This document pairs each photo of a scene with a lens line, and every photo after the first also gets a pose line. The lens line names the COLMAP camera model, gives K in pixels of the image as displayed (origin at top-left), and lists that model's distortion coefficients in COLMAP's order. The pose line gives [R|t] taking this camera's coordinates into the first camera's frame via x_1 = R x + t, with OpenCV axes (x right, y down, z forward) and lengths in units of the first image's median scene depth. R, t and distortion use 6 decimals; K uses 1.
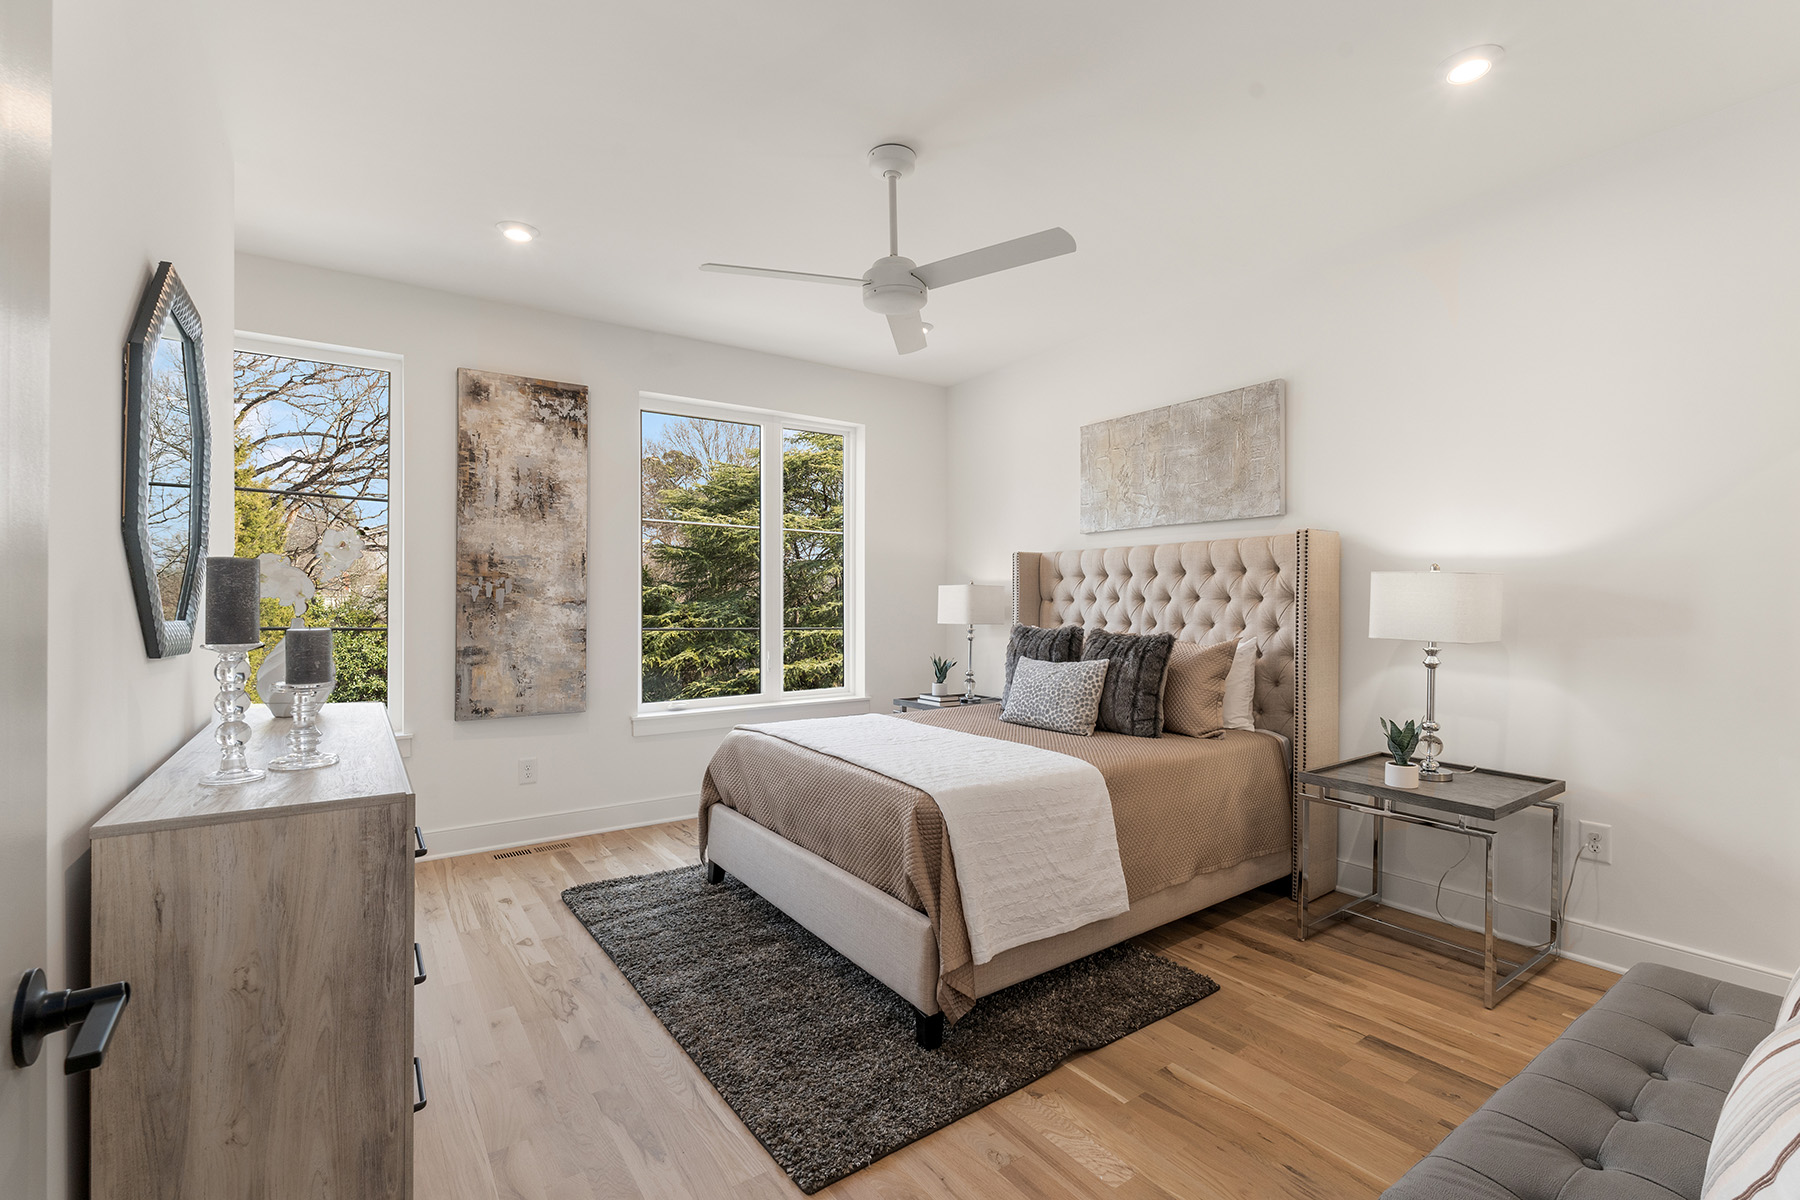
lens RADIAL K [[796.3, 0, 897.7], [0, 796.3, 601.2], [0, 0, 1]] dist [0.005175, 0.000505]
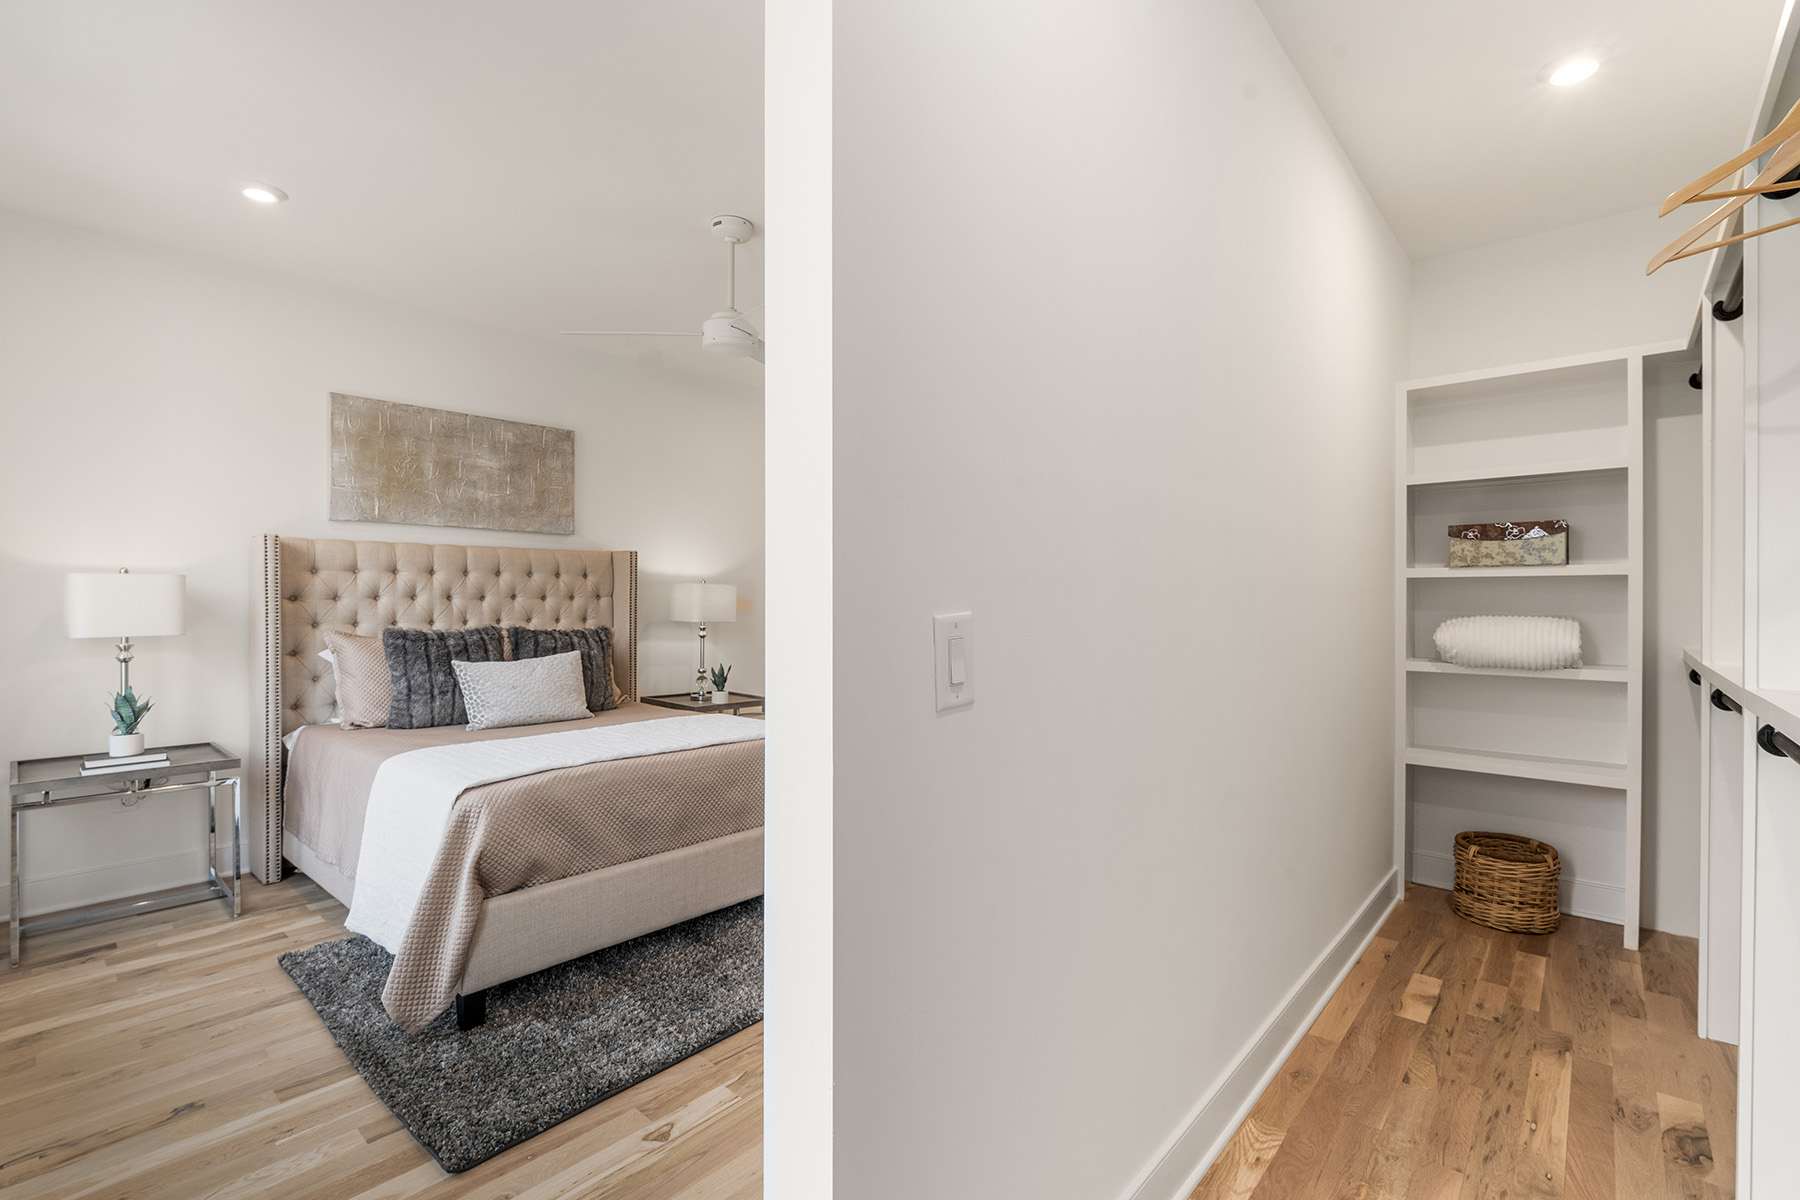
lens RADIAL K [[796.3, 0, 899.9], [0, 796.3, 602.9], [0, 0, 1]] dist [0.005175, 0.000505]
pose [[-0.241871, -0.001781, 0.970307, -0.808003], [0.001505, 0.999996, 0.002211, 0.002413], [-0.970307, 0.001995, -0.241867, 0.693256]]
